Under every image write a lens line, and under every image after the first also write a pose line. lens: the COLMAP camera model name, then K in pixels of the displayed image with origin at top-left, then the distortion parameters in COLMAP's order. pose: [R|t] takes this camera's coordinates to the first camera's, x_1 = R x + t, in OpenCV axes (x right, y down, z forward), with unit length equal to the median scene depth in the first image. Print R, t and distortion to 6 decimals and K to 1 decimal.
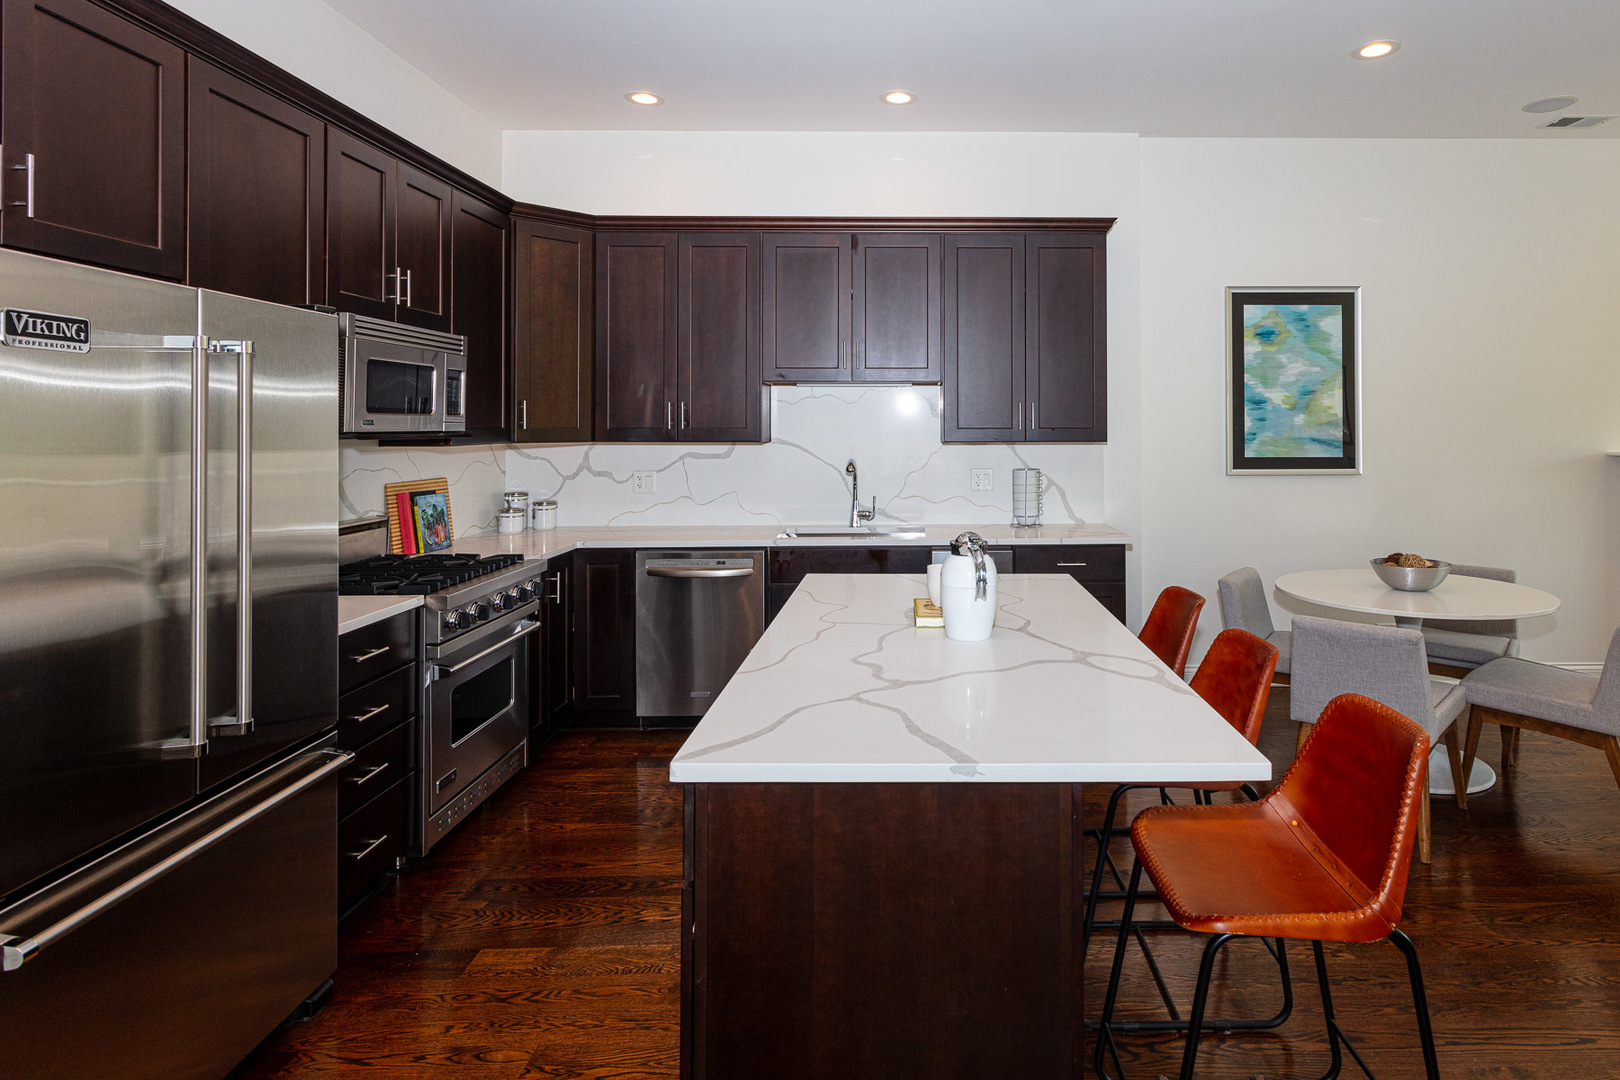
lens RADIAL K [[864.2, 0, 926.8], [0, 864.2, 418.1], [0, 0, 1]] dist [-0.005098, 0.000223]
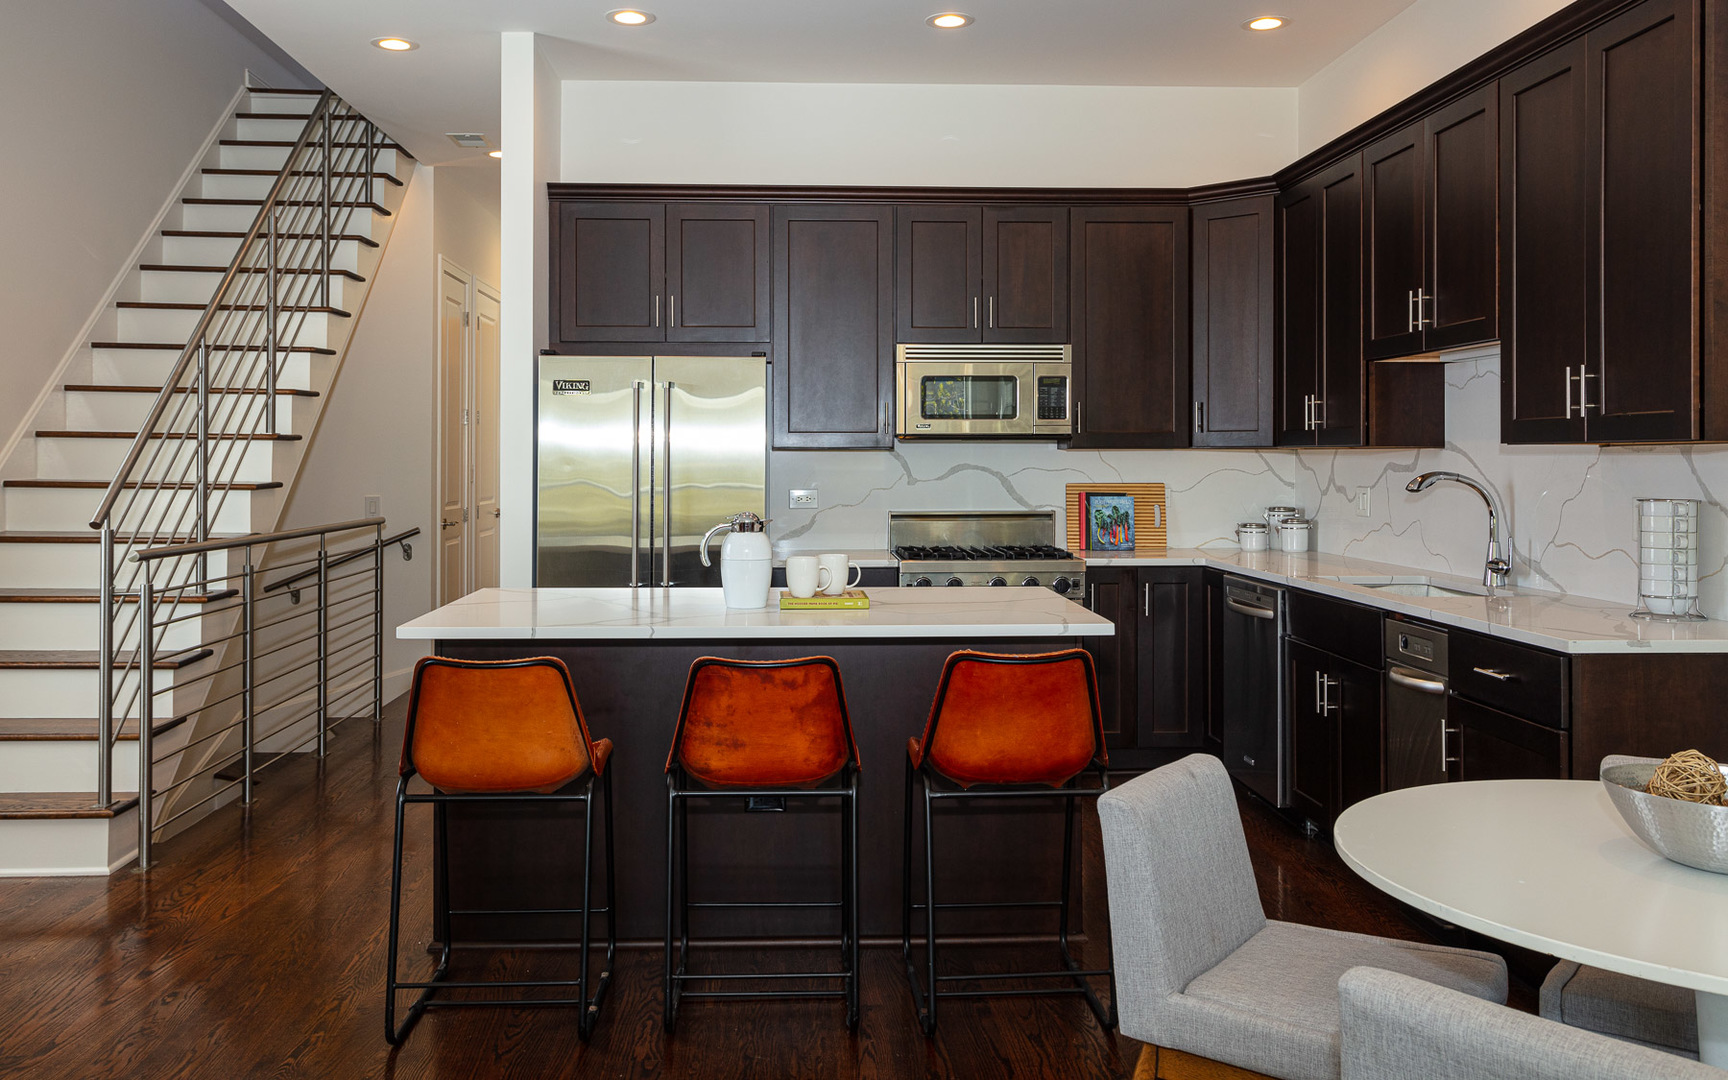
lens RADIAL K [[1354.4, 0, 835.3], [0, 1354.4, 447.4], [0, 0, 1]] dist [-0.008242, 0.008257]
pose [[0.023652, -0.006203, -0.999701, 0.995951], [0.009839, 0.999934, -0.005972, 0.034247], [0.999672, -0.009695, 0.023711, 0.599861]]
